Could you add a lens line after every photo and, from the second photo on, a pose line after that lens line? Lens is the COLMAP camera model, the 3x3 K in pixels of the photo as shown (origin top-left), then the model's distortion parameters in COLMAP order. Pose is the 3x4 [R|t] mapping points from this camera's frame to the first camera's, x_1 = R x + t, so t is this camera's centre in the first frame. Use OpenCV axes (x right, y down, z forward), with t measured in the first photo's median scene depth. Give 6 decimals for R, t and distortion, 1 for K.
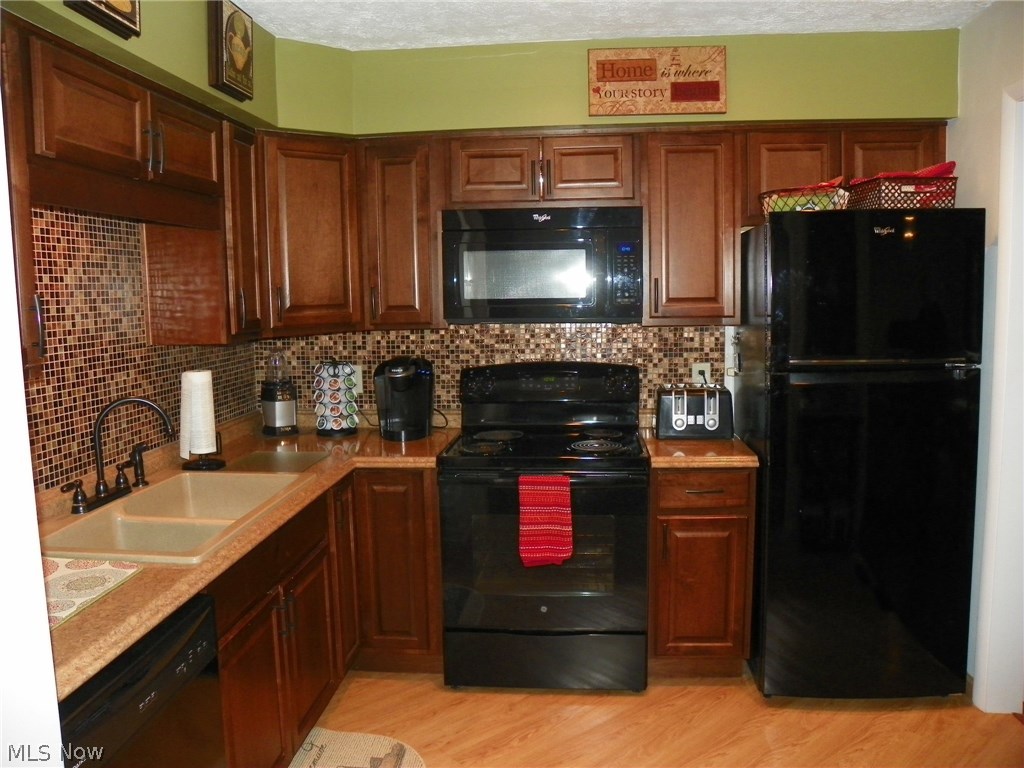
lens RADIAL K [[773.0, 0, 505.7], [0, 773.0, 378.7], [0, 0, 1]] dist [-0.145655, 0.074962]
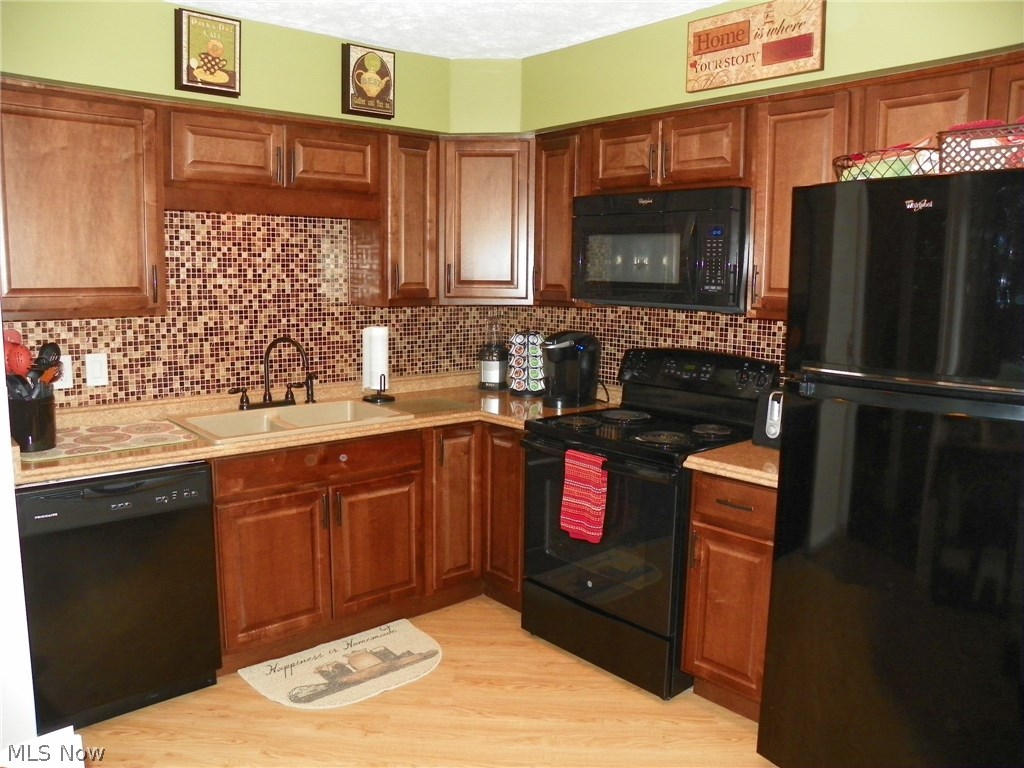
lens RADIAL K [[773.0, 0, 510.1], [0, 773.0, 379.6], [0, 0, 1]] dist [-0.145655, 0.074962]
pose [[0.729388, 0.120138, -0.673468, 0.709634], [-0.102831, 0.992528, 0.065684, -0.031583], [0.676327, 0.021344, 0.736292, 0.182526]]
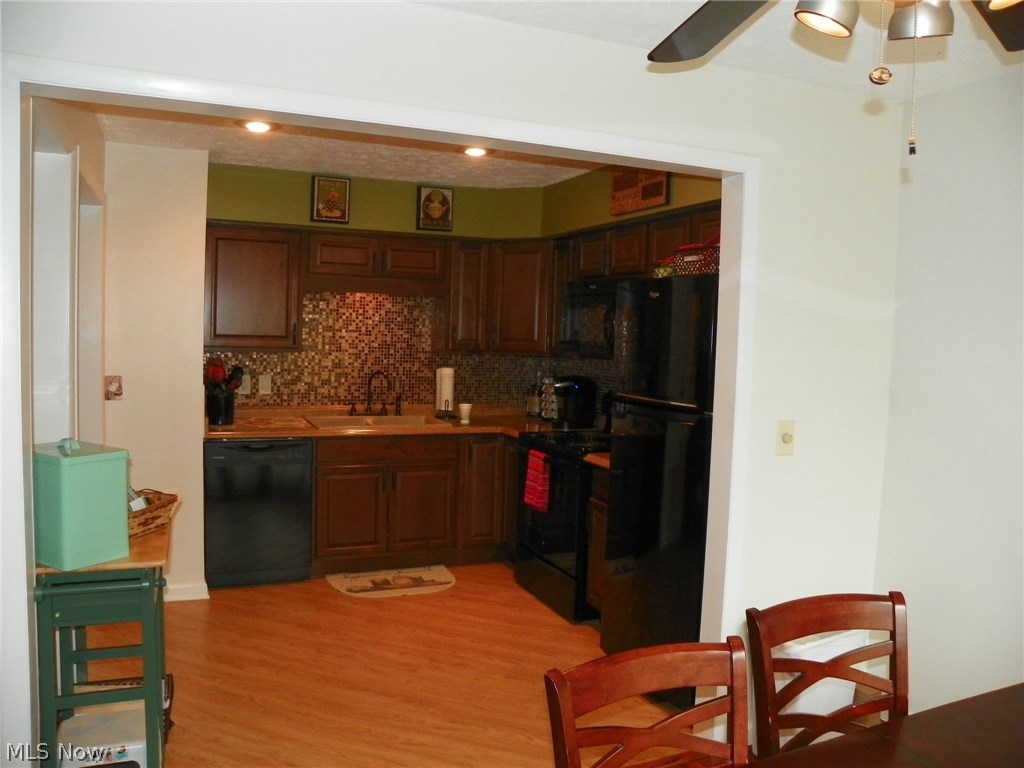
lens RADIAL K [[773.0, 0, 516.4], [0, 773.0, 381.7], [0, 0, 1]] dist [-0.145655, 0.074962]
pose [[0.493497, 0.093009, -0.864760, 1.478980], [-0.139050, 0.989914, 0.027117, -0.055862], [0.858560, 0.106863, 0.501452, 0.169353]]
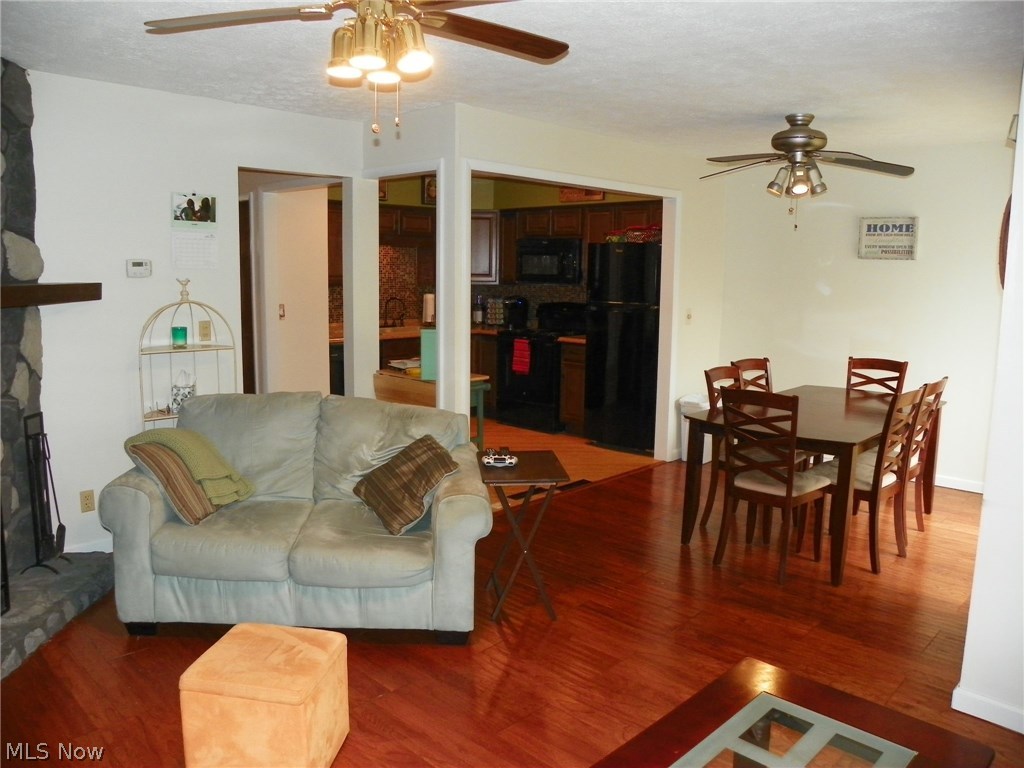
lens RADIAL K [[773.0, 0, 503.7], [0, 773.0, 381.3], [0, 0, 1]] dist [-0.145655, 0.074962]
pose [[0.775530, 0.120766, -0.619652, 1.816479], [-0.099501, 0.992647, 0.068928, 0.097555], [0.623420, 0.008200, 0.781844, -1.233461]]
